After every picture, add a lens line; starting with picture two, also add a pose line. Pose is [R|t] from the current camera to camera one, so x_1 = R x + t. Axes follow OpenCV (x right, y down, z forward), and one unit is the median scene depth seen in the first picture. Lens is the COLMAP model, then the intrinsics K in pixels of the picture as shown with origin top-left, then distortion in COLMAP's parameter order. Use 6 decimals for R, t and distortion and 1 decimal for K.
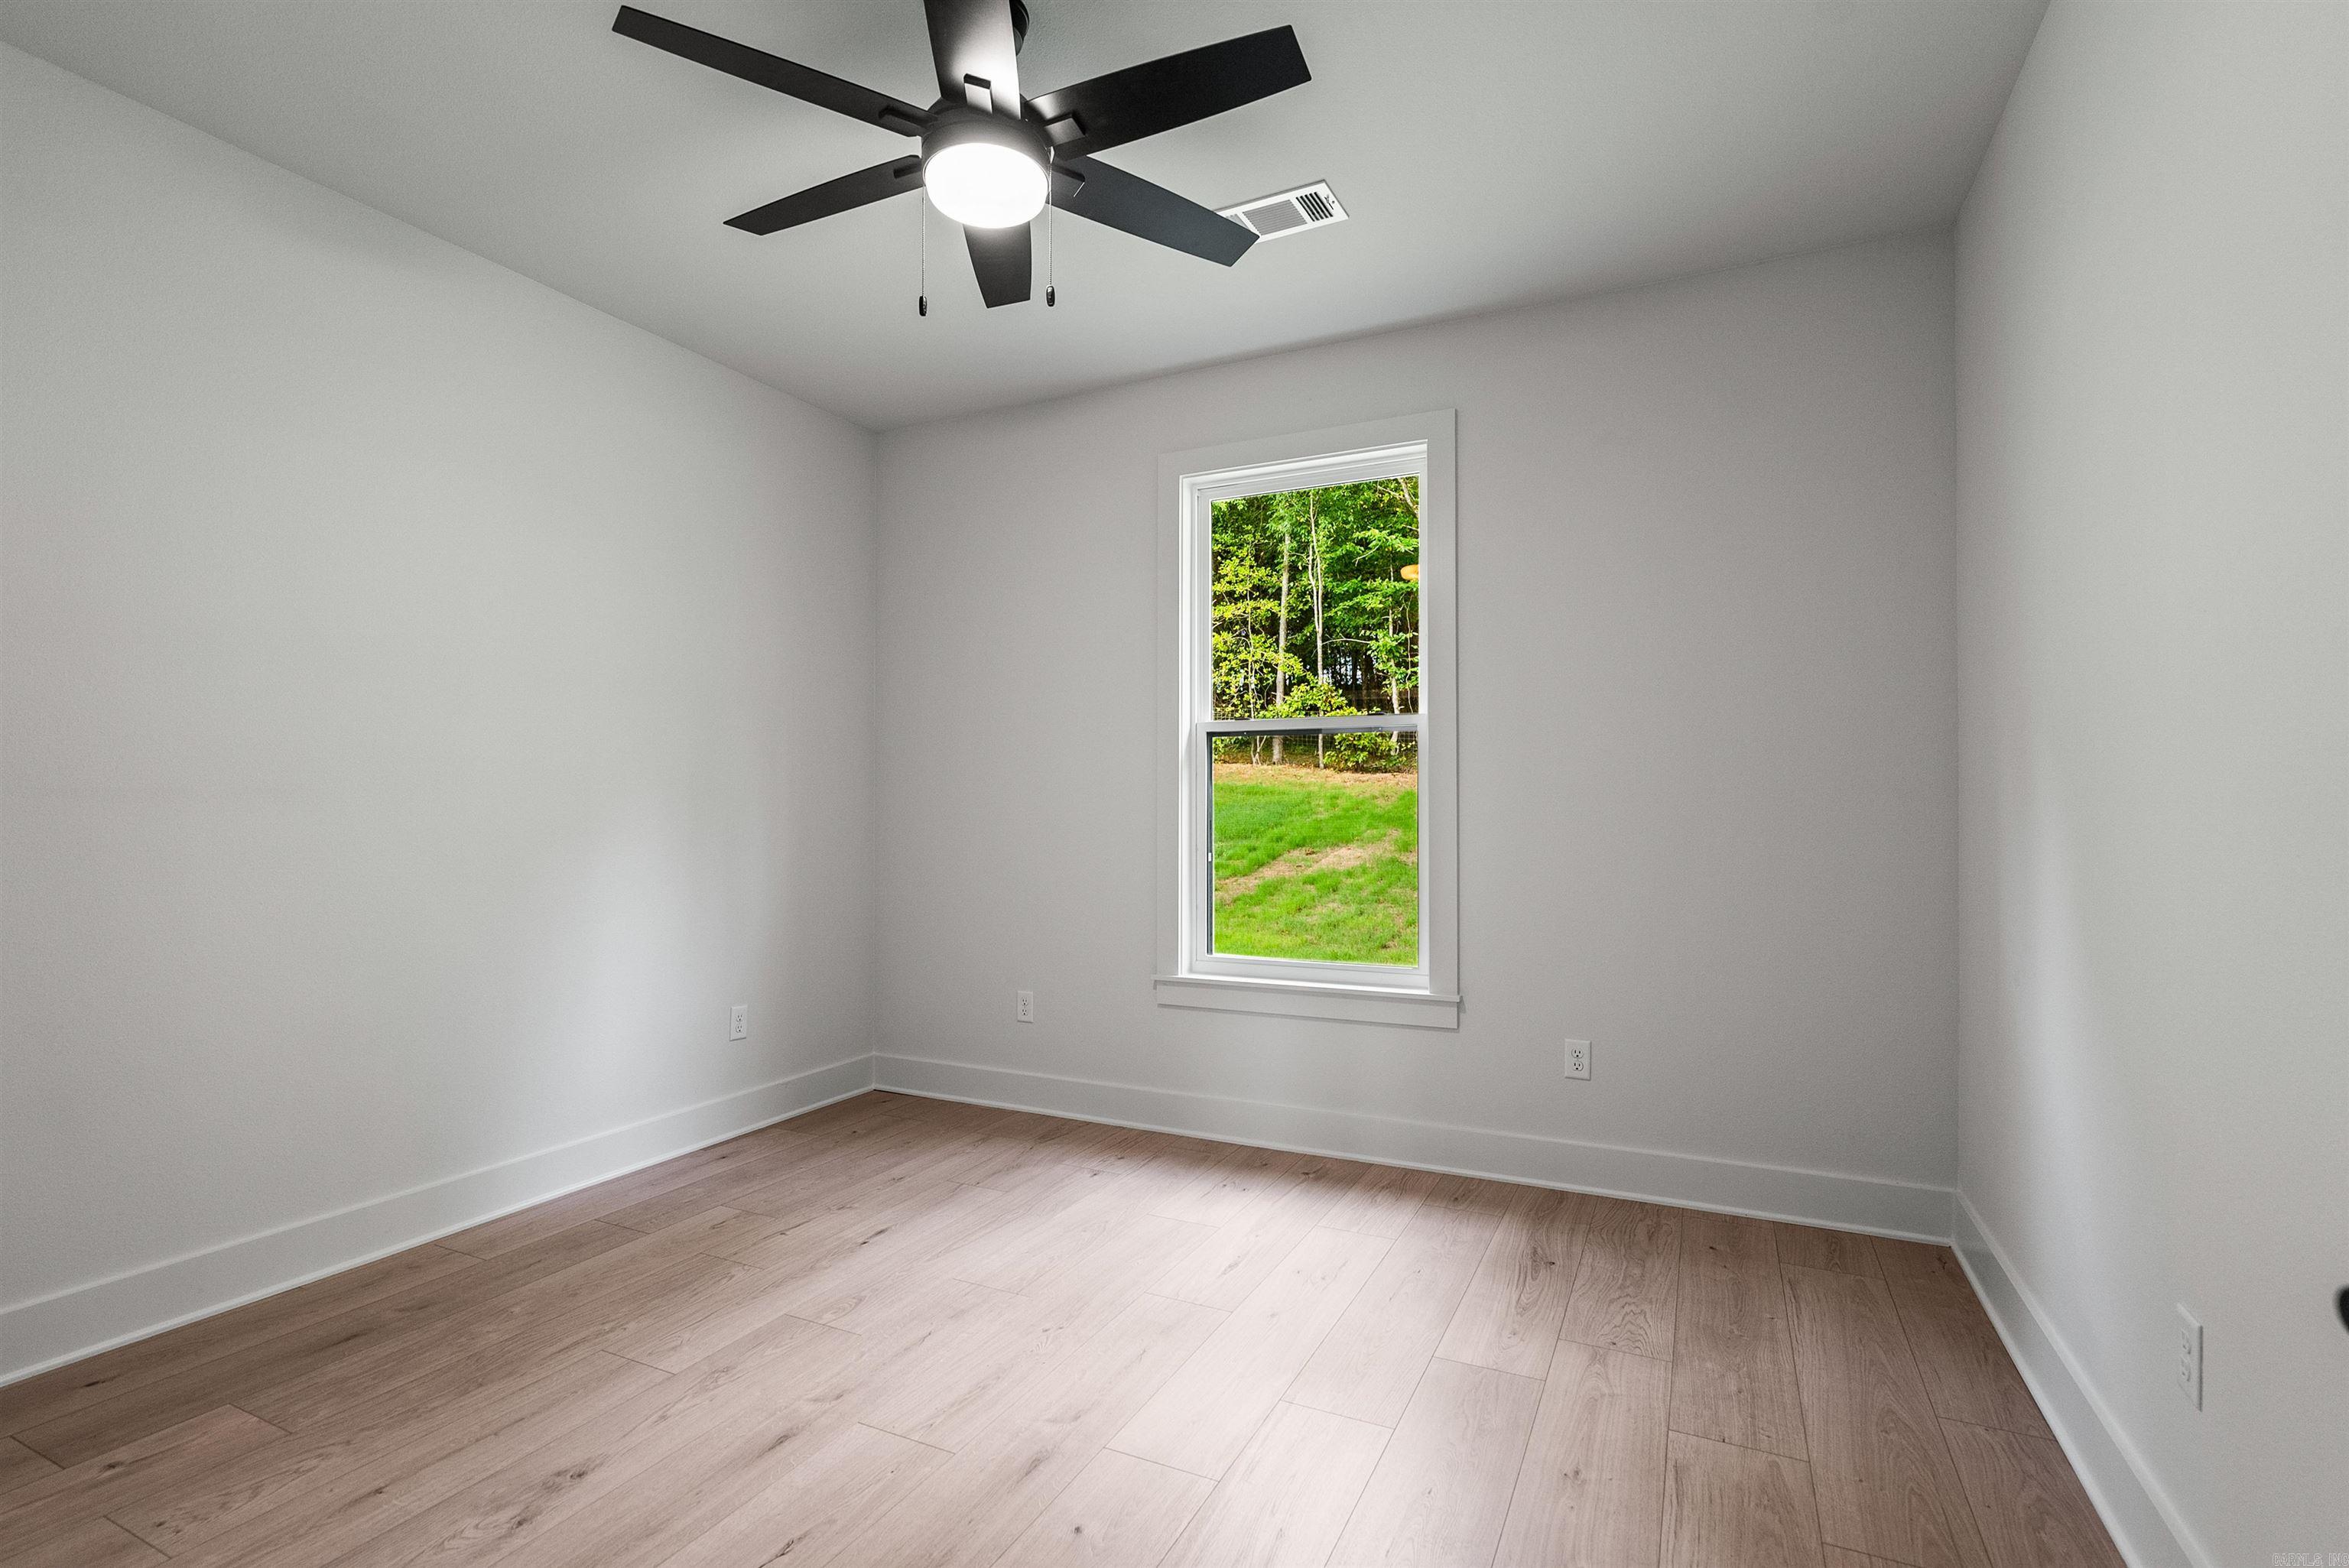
lens RADIAL K [[1095.8, 0, 1175.8], [0, 1095.8, 800.1], [0, 0, 1]] dist [-0.001238, -0.000025]
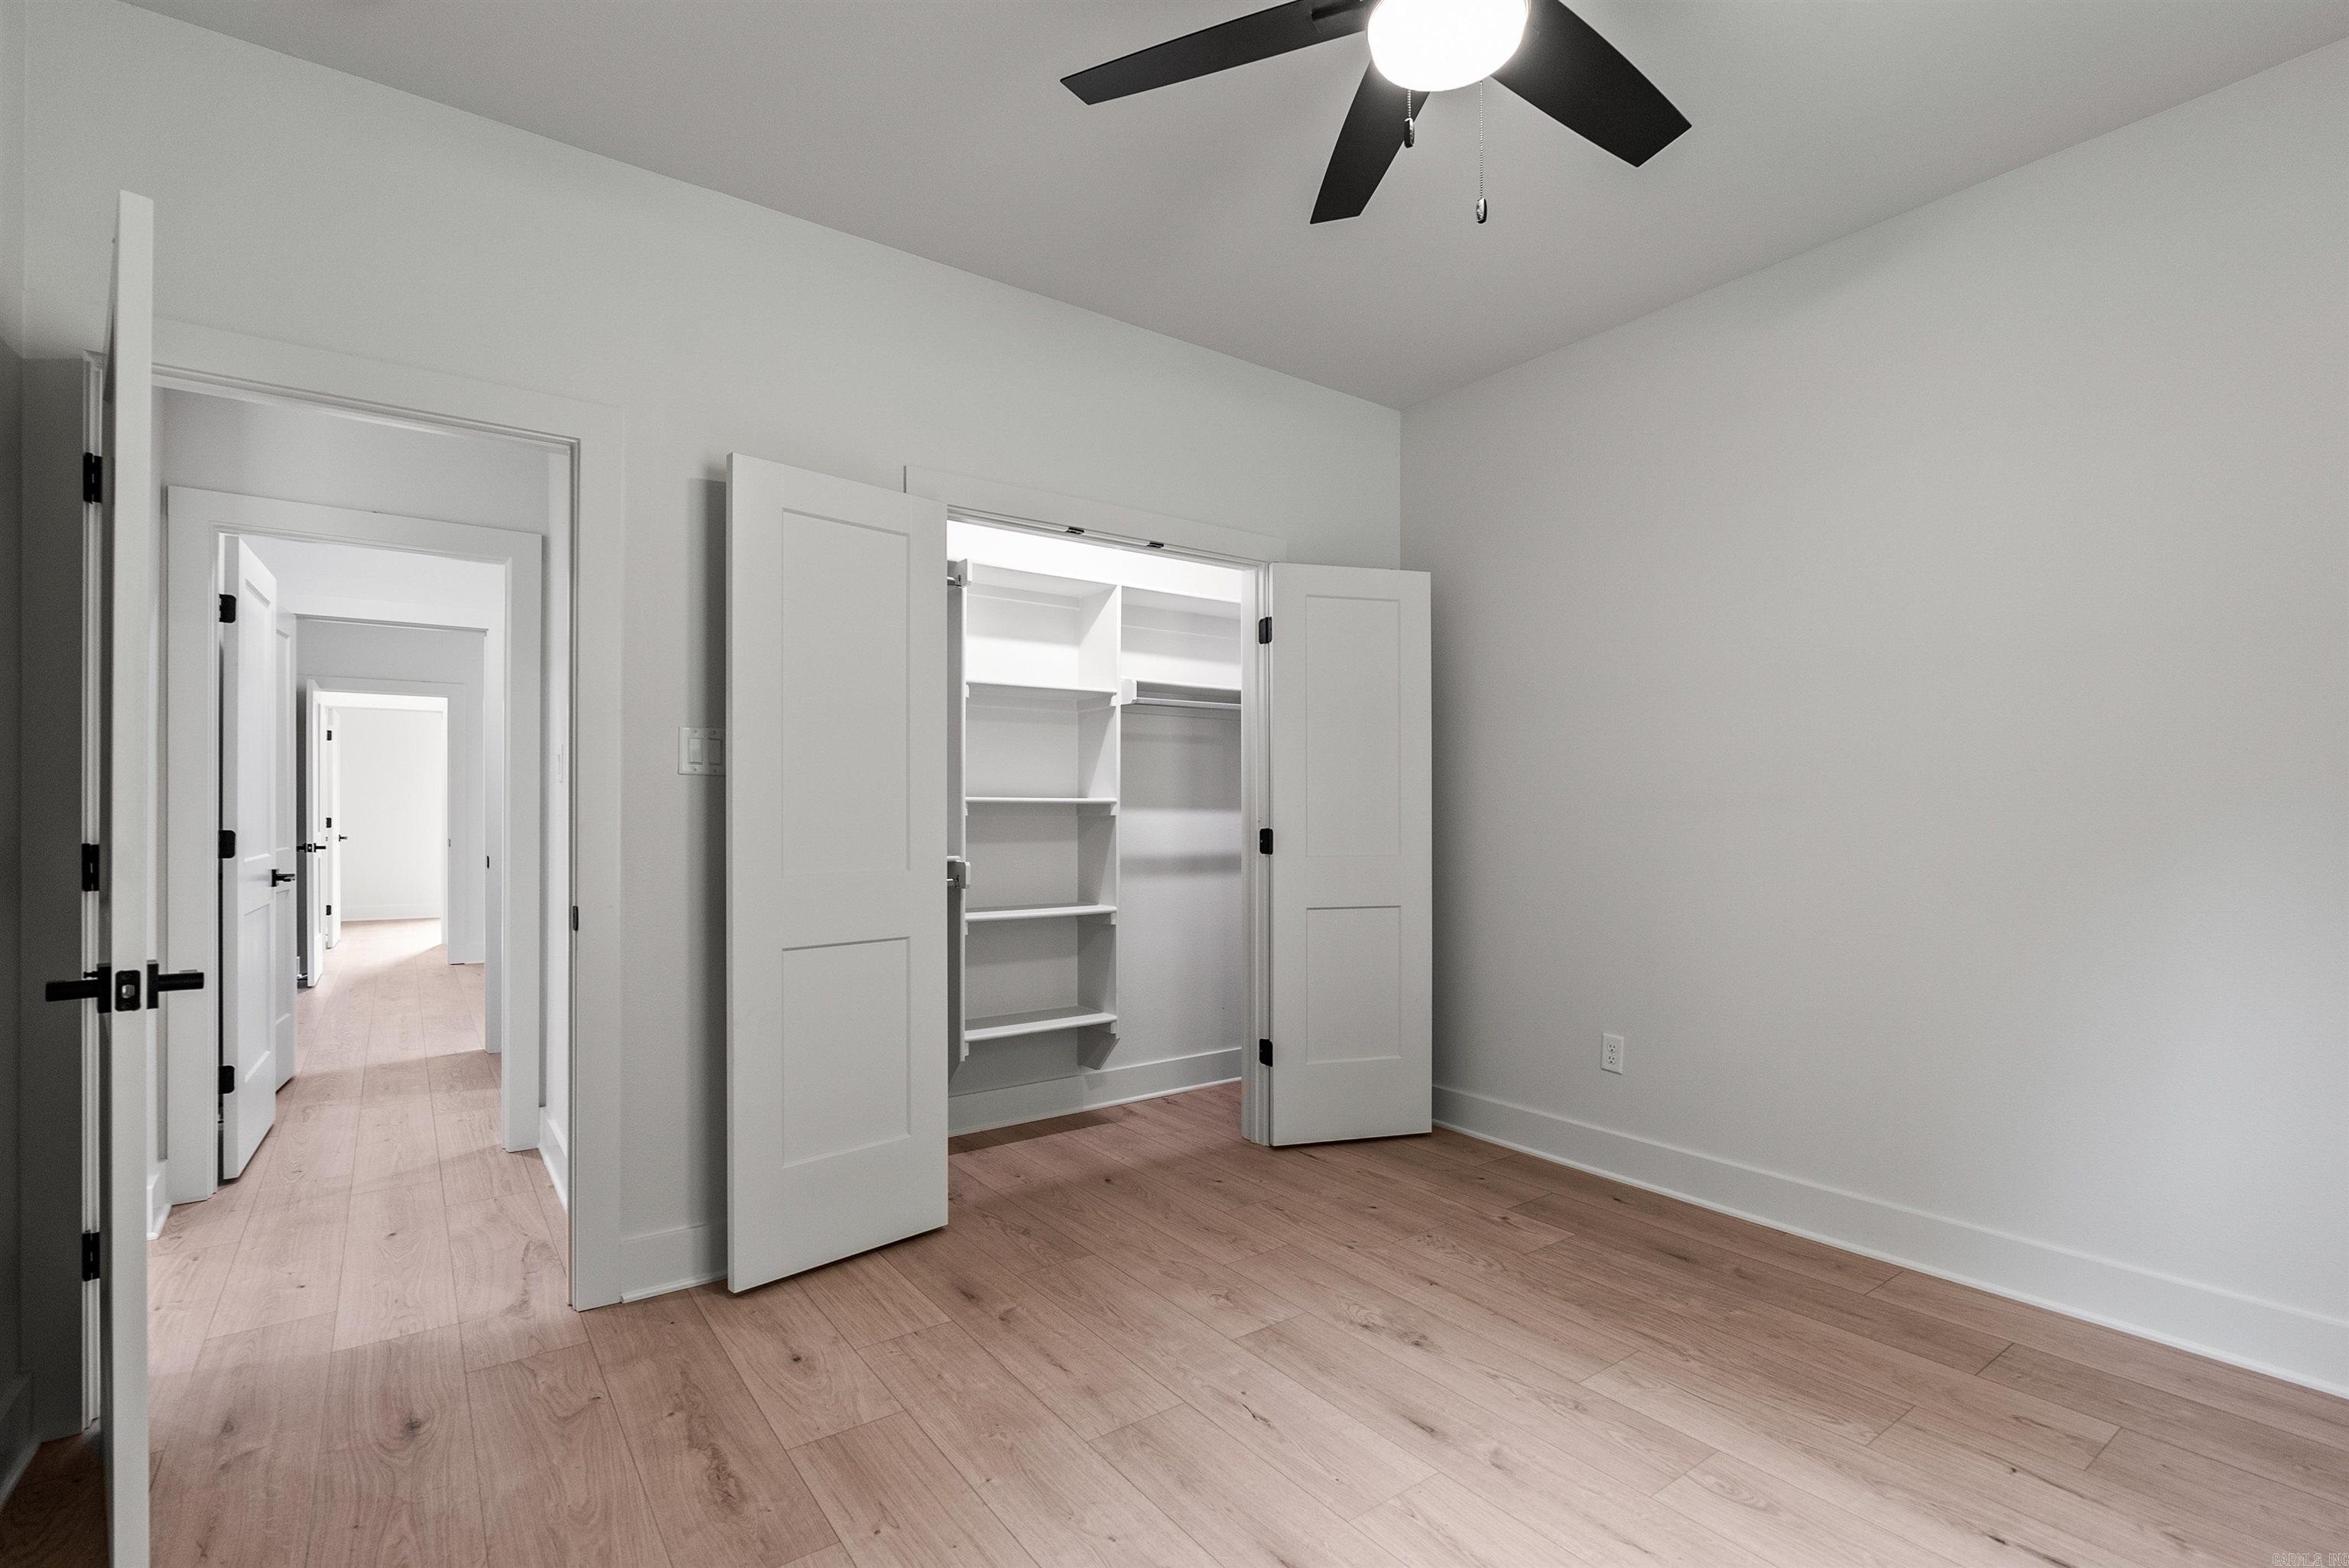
lens RADIAL K [[1080.2, 0, 1169.3], [0, 1080.2, 814.9], [0, 0, 1]] dist [-0.004514, 0.000520]
pose [[-0.473640, 0.000829, -0.880718, 0.571355], [0.004814, 0.999987, -0.001648, 0.010942], [0.880706, -0.005020, -0.473638, 1.133331]]
